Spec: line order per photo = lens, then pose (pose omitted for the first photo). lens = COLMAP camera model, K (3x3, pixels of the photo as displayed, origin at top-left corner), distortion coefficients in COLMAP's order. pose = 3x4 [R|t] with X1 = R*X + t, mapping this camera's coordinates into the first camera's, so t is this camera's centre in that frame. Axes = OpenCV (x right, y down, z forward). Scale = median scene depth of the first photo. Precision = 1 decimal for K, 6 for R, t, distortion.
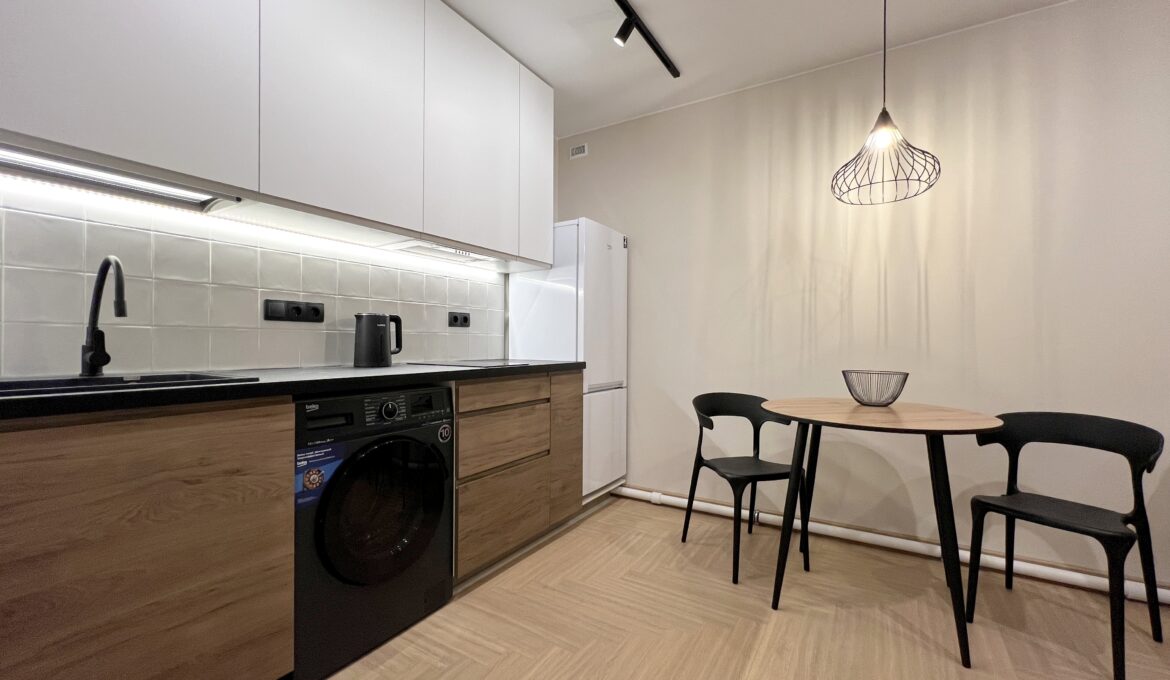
lens RADIAL K [[468.7, 0, 584.1], [0, 468.7, 345.8], [0, 0, 1]] dist [-0.000657, -0.000123]
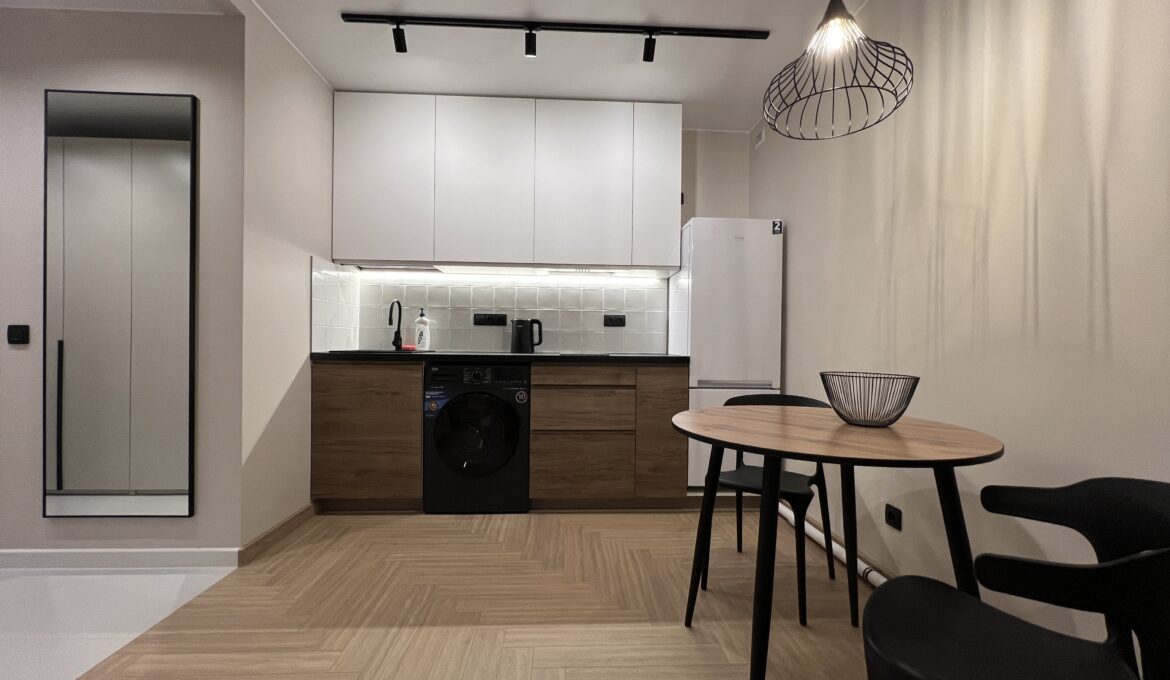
lens RADIAL K [[468.7, 0, 584.1], [0, 468.7, 345.8], [0, 0, 1]] dist [-0.000657, -0.000123]
pose [[0.566051, 0.004200, -0.824360, 0.924180], [-0.015013, 0.999874, -0.005215, 0.024591], [0.824234, 0.015328, 0.566042, 0.278565]]
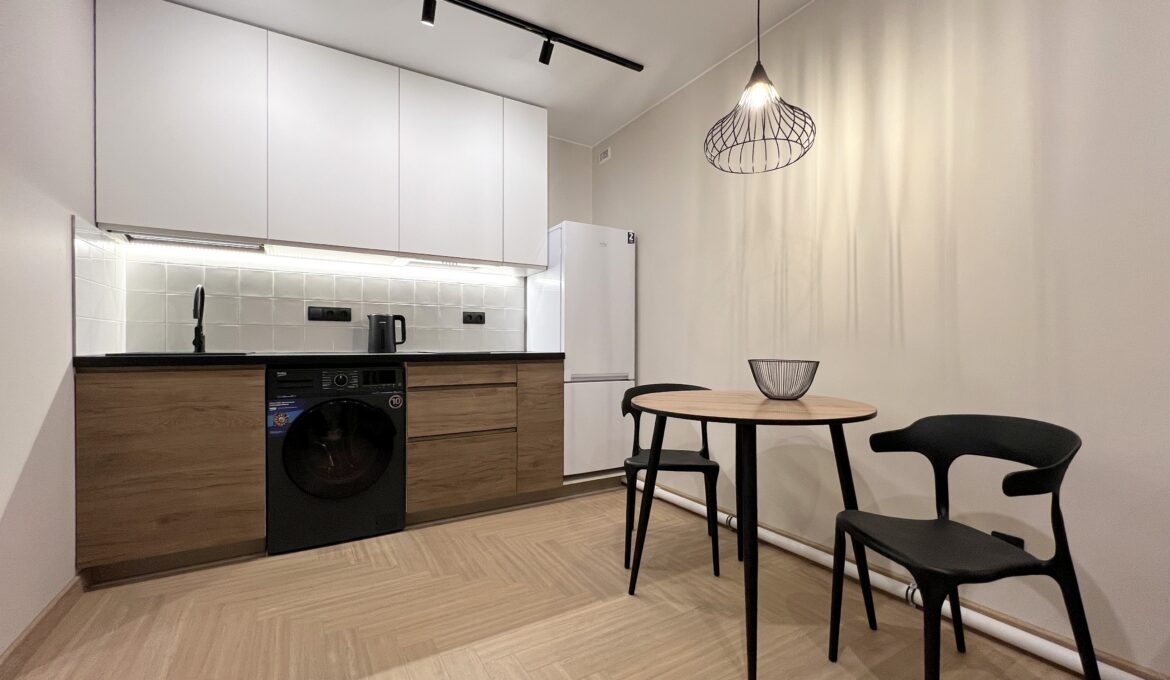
lens RADIAL K [[474.9, 0, 576.6], [0, 474.9, 348.0], [0, 0, 1]] dist [-0.000392, -0.000006]
pose [[0.885425, -0.002570, -0.464776, 0.690157], [0.000305, 0.999988, -0.004949, 0.036563], [0.464783, 0.004240, 0.885414, 0.040237]]
